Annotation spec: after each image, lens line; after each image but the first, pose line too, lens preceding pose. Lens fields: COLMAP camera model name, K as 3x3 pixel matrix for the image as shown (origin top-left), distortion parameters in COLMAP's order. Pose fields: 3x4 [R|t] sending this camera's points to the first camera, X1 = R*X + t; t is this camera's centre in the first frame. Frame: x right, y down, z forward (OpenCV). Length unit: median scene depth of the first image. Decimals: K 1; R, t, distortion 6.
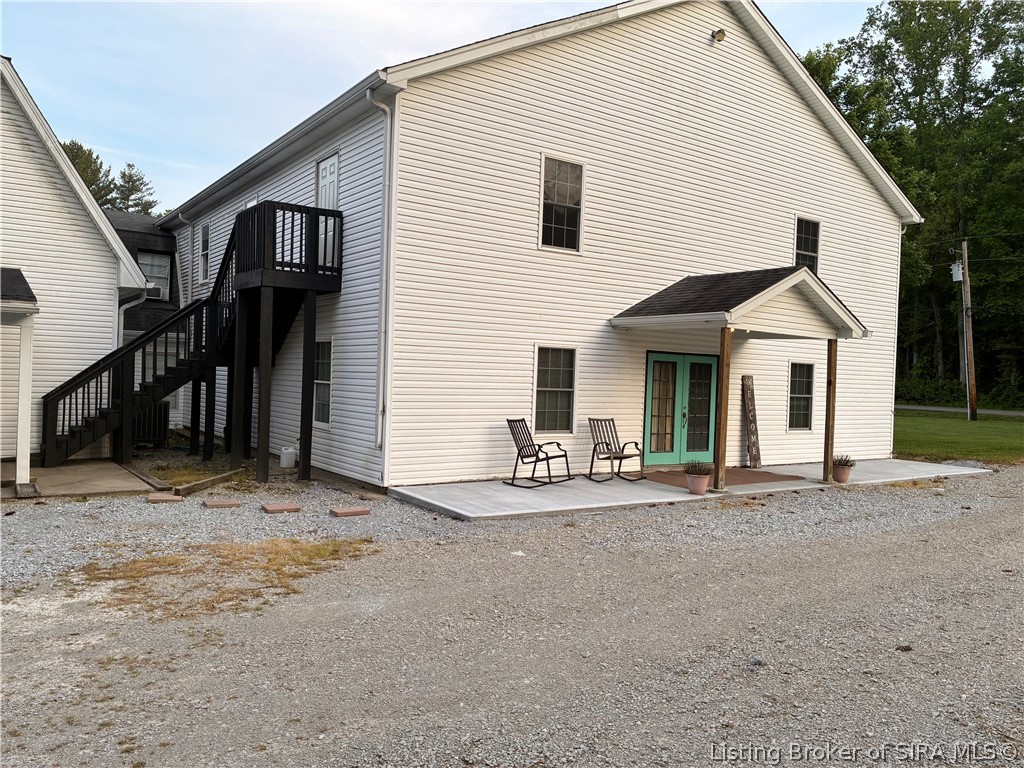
lens RADIAL K [[780.8, 0, 513.1], [0, 780.8, 380.6], [0, 0, 1]] dist [0.058252, -0.067772]
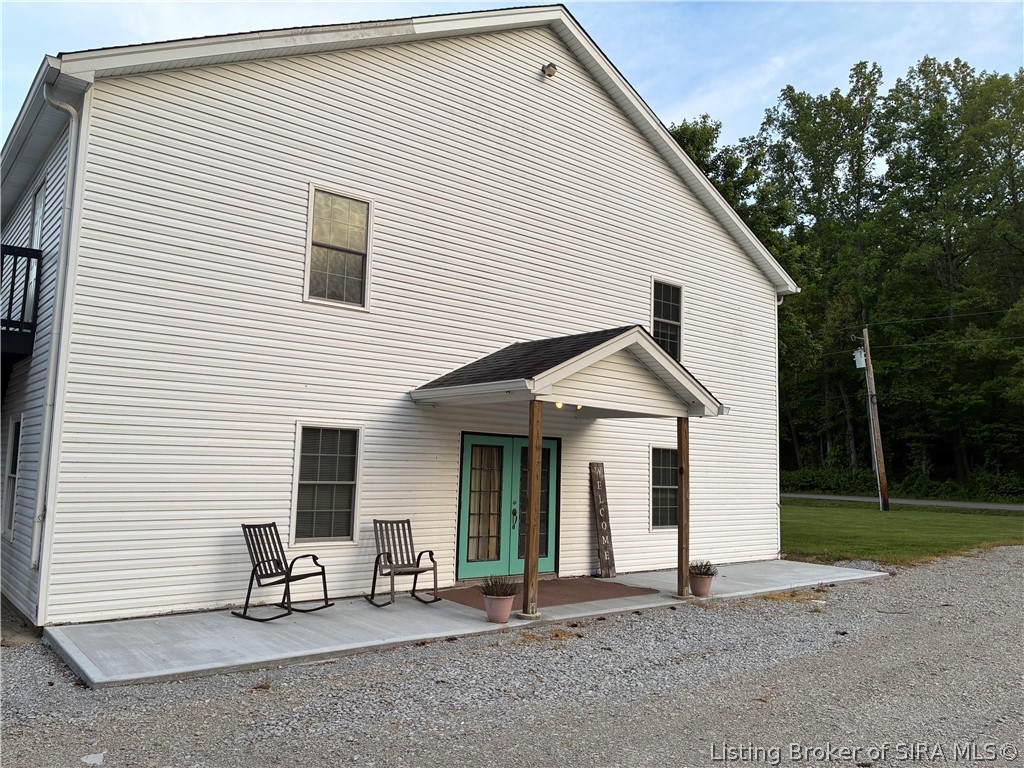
lens RADIAL K [[780.8, 0, 513.1], [0, 780.8, 380.6], [0, 0, 1]] dist [0.058252, -0.067772]
pose [[0.996796, 0.000465, 0.079980, 0.151081], [0.008901, 0.993127, -0.116704, 0.003043], [-0.079485, 0.117042, 0.989941, 0.184956]]
